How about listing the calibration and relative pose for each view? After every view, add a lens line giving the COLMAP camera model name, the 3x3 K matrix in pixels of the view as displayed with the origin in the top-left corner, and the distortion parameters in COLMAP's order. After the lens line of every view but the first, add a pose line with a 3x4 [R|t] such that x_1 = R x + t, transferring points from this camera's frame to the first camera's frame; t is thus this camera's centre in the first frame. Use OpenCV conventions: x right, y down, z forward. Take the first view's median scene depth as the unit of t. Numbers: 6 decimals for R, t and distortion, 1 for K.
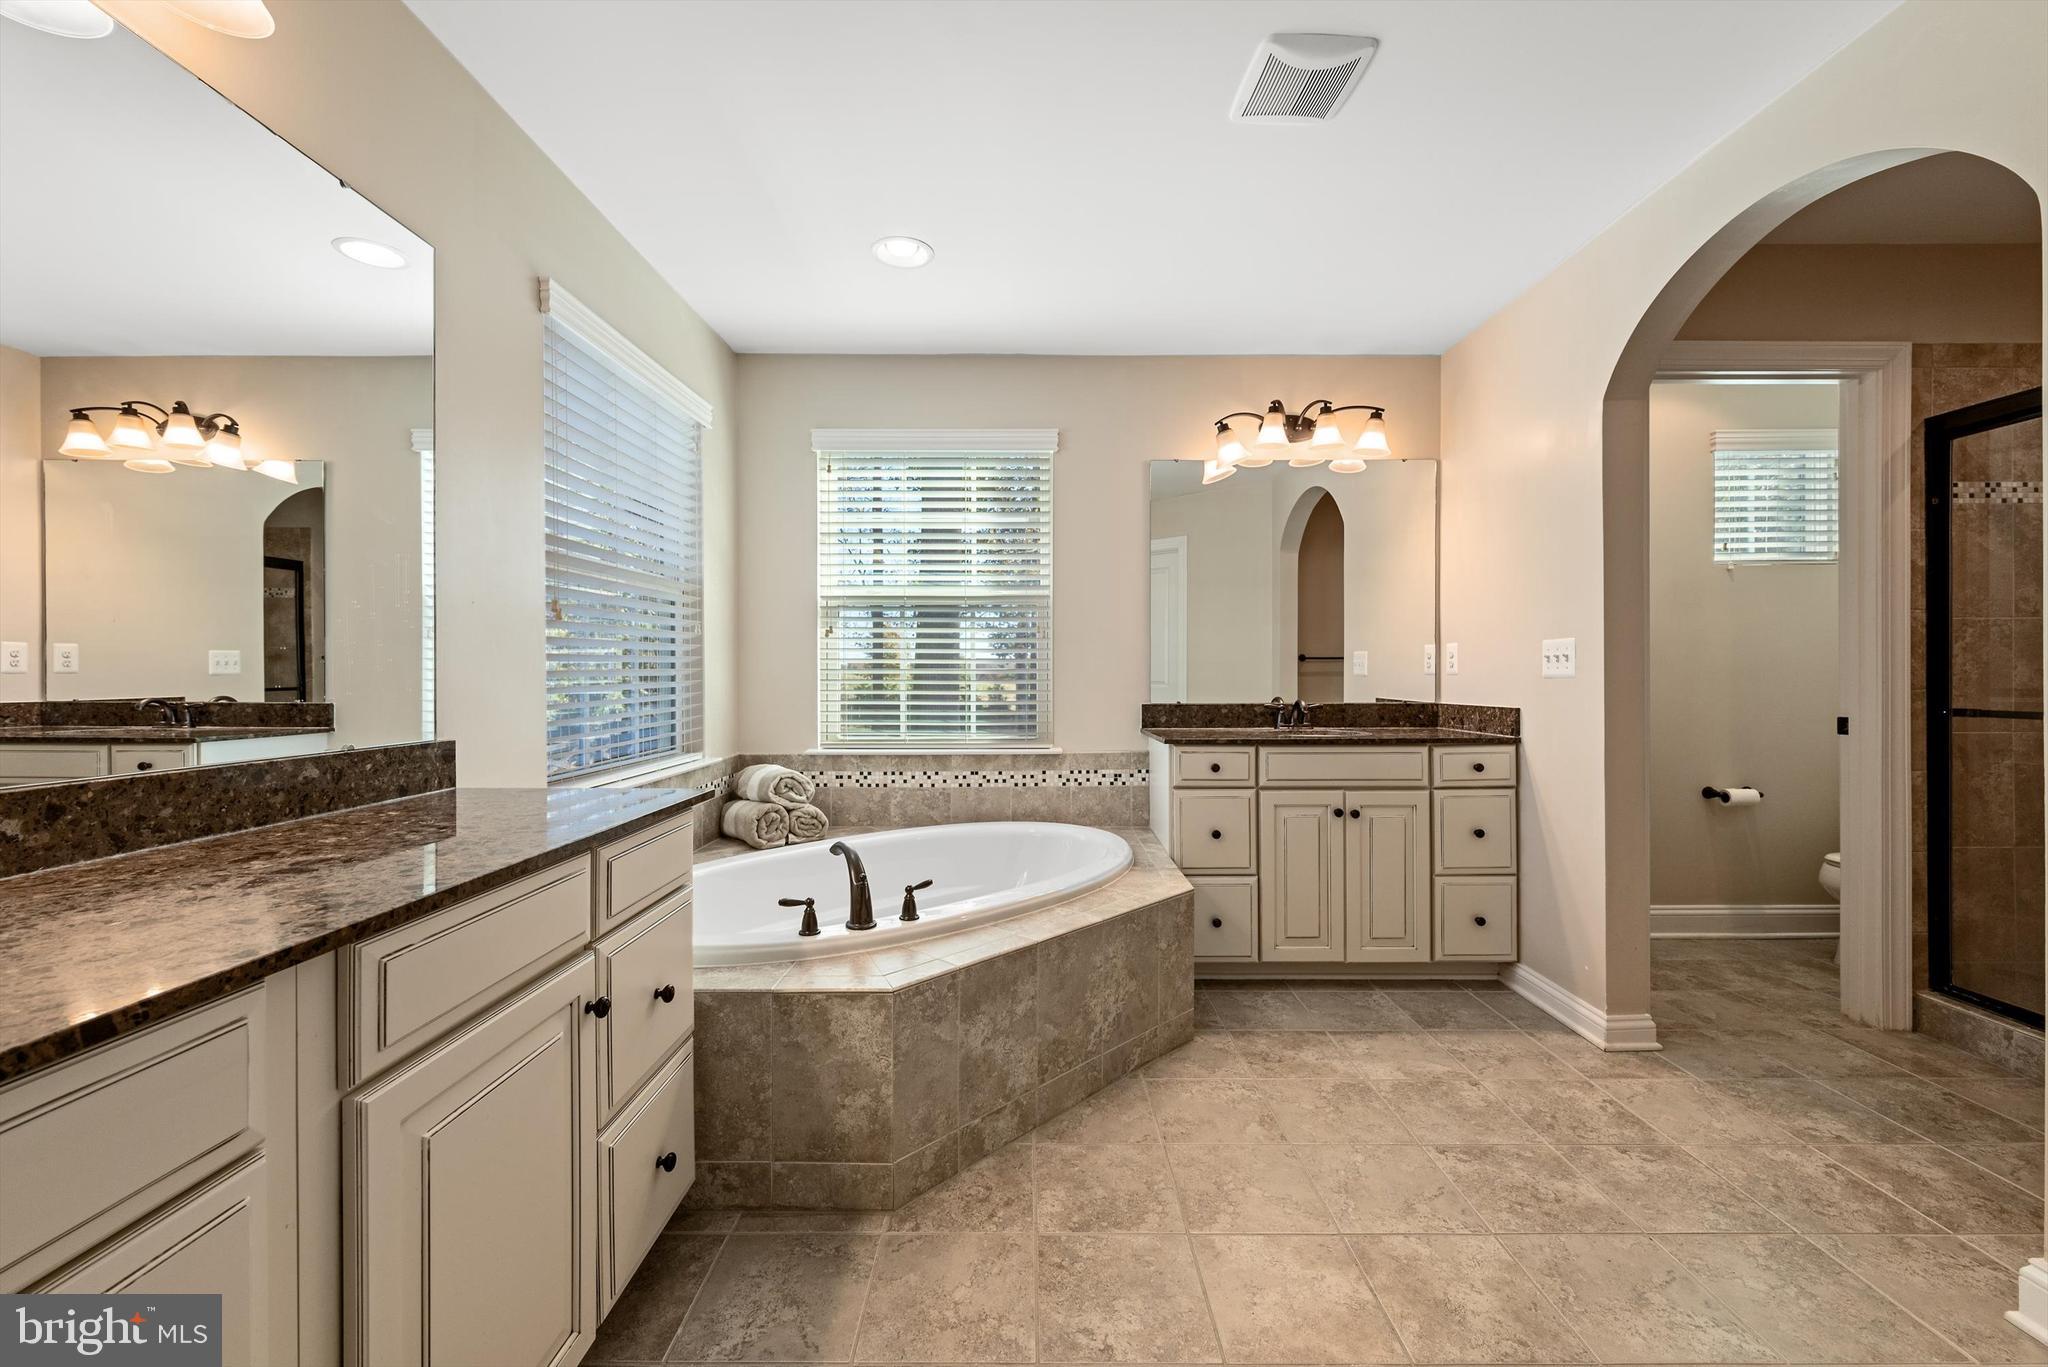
lens RADIAL K [[863.4, 0, 1014.6], [0, 863.4, 679.6], [0, 0, 1]] dist [-0.000180, -0.000002]
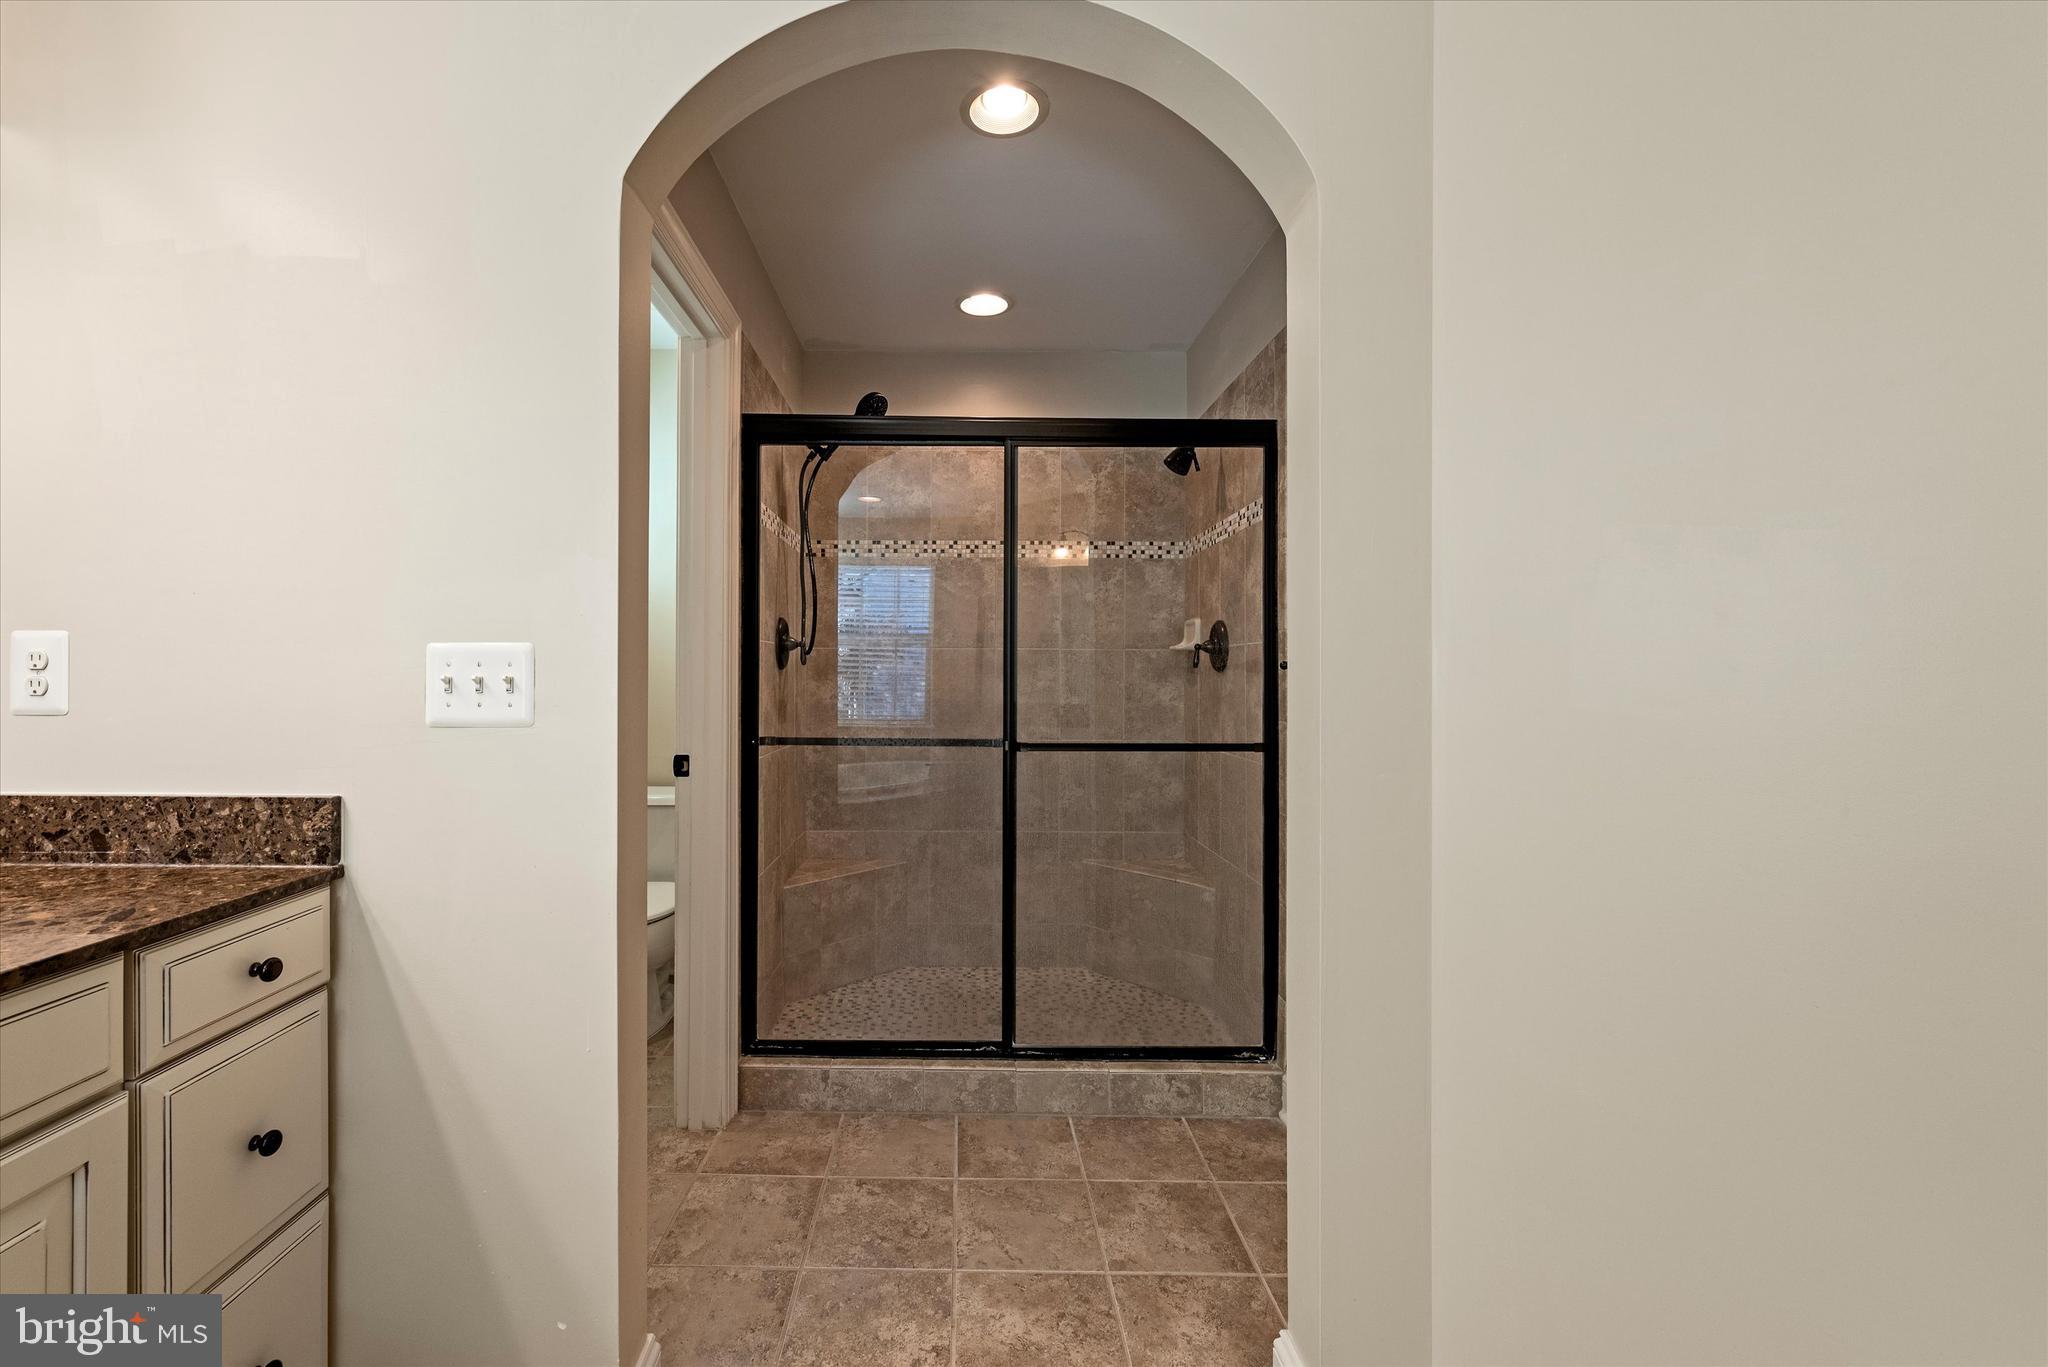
lens RADIAL K [[863.4, 0, 1019.9], [0, 863.4, 674.9], [0, 0, 1]] dist [-0.000180, -0.000002]
pose [[0.005713, 0.005139, 0.999970, 0.173094], [-0.005772, 0.999970, -0.005106, -0.029668], [-0.999967, -0.005742, 0.005743, 0.723838]]
